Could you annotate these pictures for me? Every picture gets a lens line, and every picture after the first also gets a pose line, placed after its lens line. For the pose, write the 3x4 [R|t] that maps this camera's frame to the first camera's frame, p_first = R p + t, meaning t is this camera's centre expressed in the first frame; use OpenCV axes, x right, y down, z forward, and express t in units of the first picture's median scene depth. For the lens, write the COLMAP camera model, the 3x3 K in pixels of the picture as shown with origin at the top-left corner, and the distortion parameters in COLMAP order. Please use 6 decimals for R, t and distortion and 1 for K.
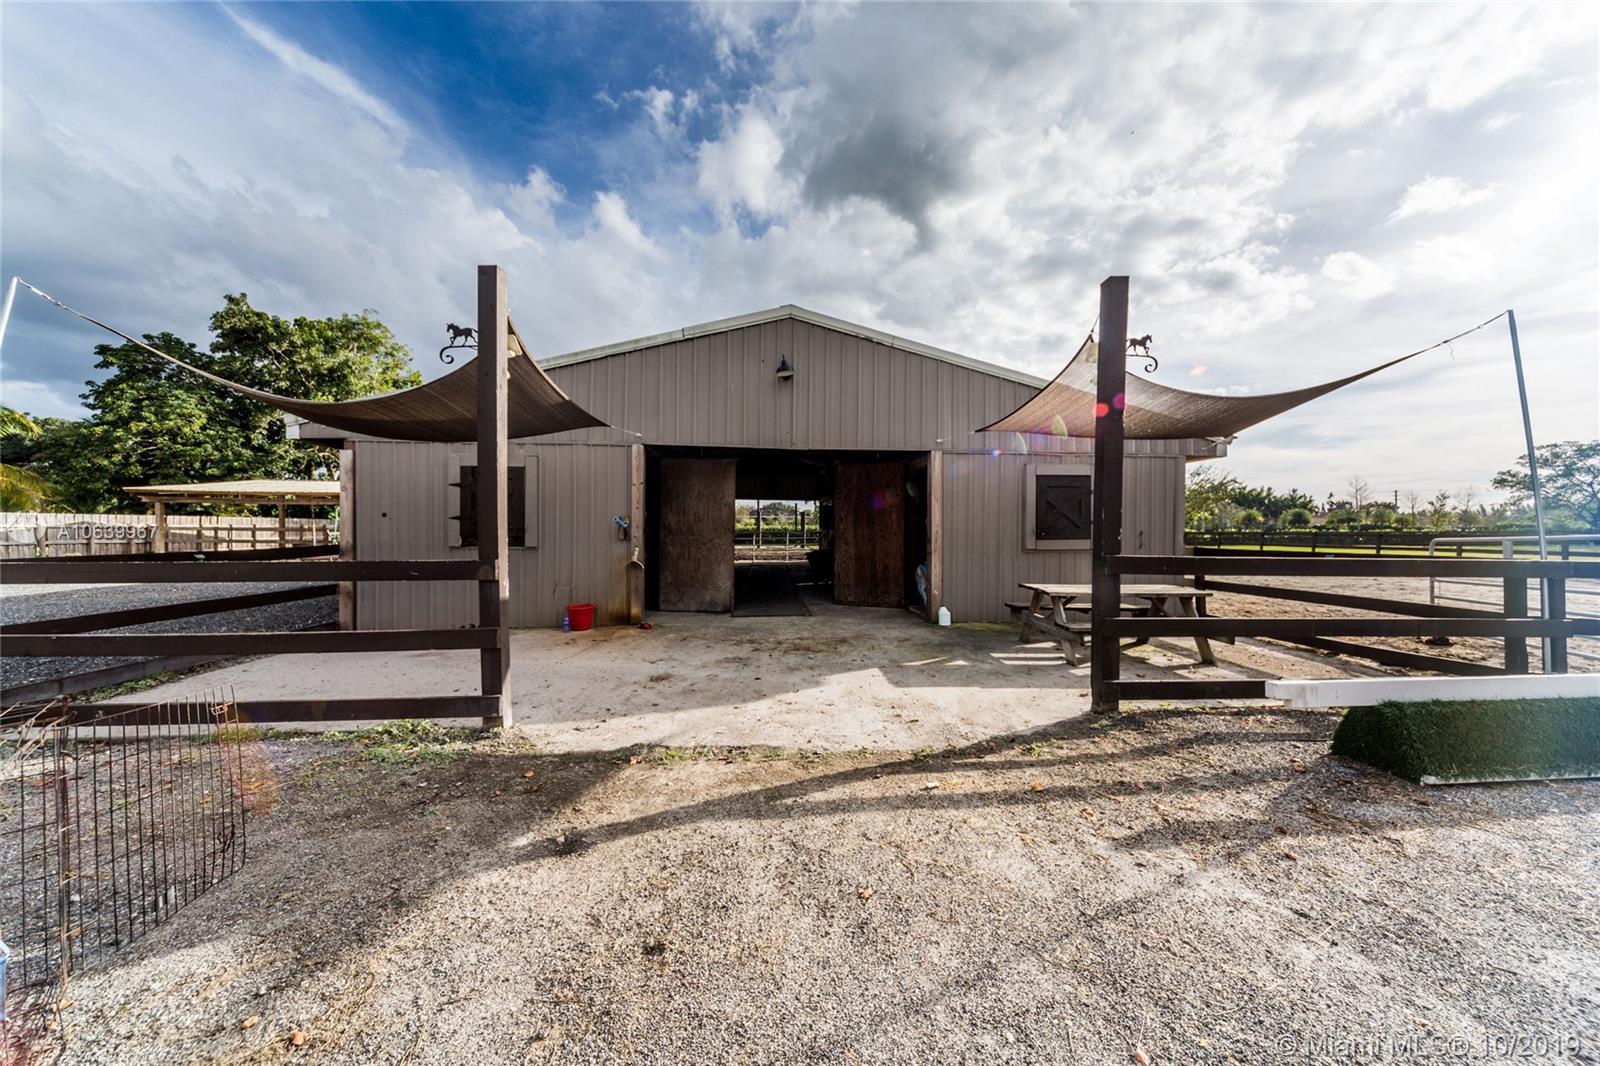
lens RADIAL K [[550.7, 0, 800.0], [0, 550.7, 533.0], [0, 0, 1]] dist [-0.000362, 0.000066]
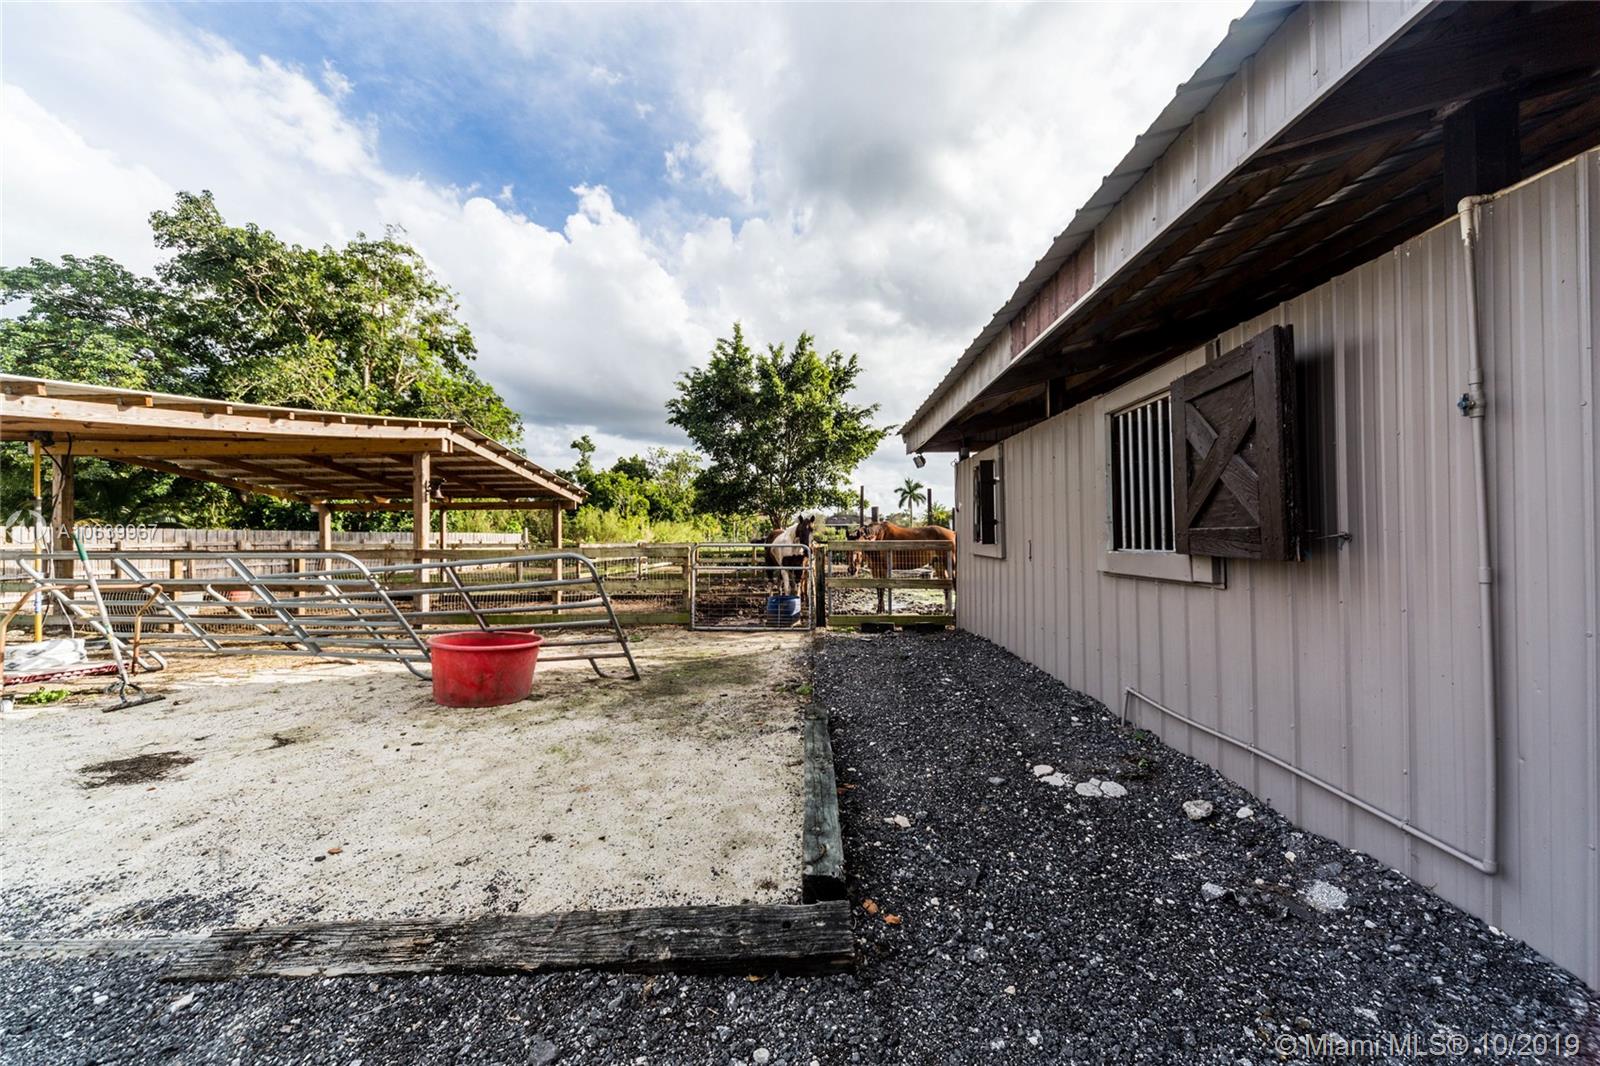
lens RADIAL K [[550.7, 0, 800.0], [0, 550.7, 533.0], [0, 0, 1]] dist [-0.000362, 0.000066]
pose [[0.994479, -0.011394, -0.104316, -0.242913], [0.009059, 0.999698, -0.022826, -0.004840], [0.104545, 0.021755, 0.994282, 0.430391]]
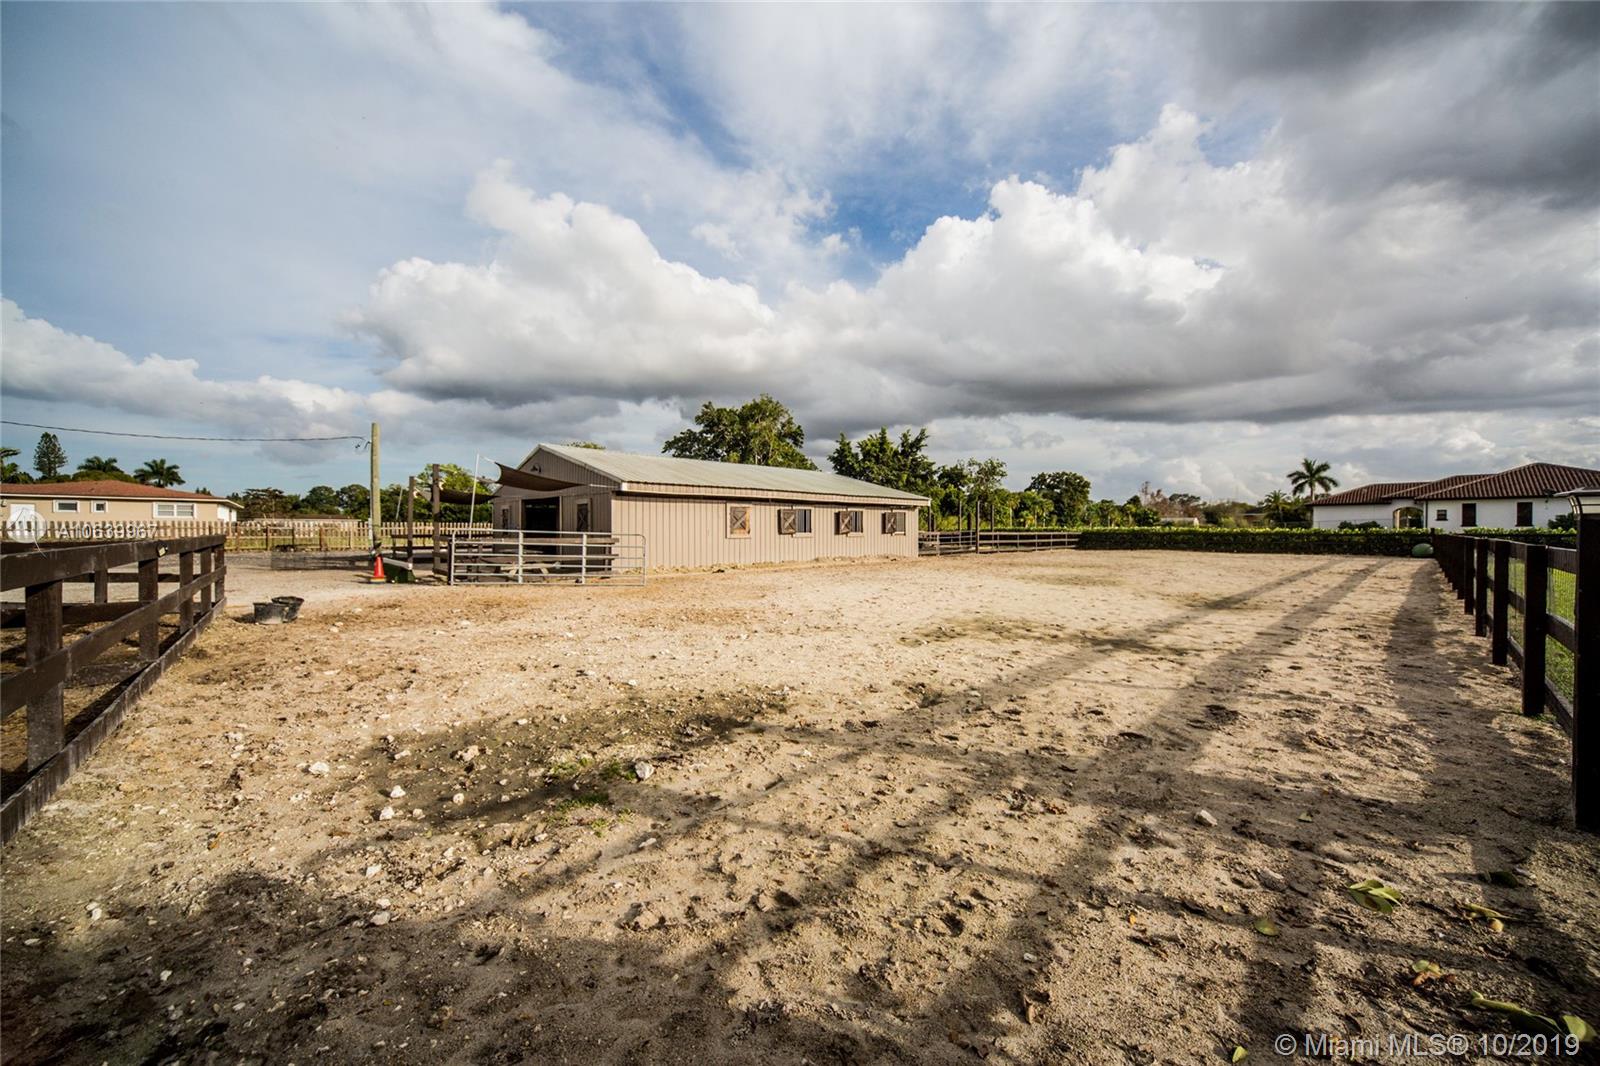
lens RADIAL K [[550.7, 0, 800.0], [0, 550.7, 533.0], [0, 0, 1]] dist [-0.000362, 0.000066]
pose [[0.614202, 0.005876, -0.789127, 0.591017], [-0.010032, 0.999950, -0.000362, -0.006910], [0.789085, 0.008139, 0.614230, 0.134383]]
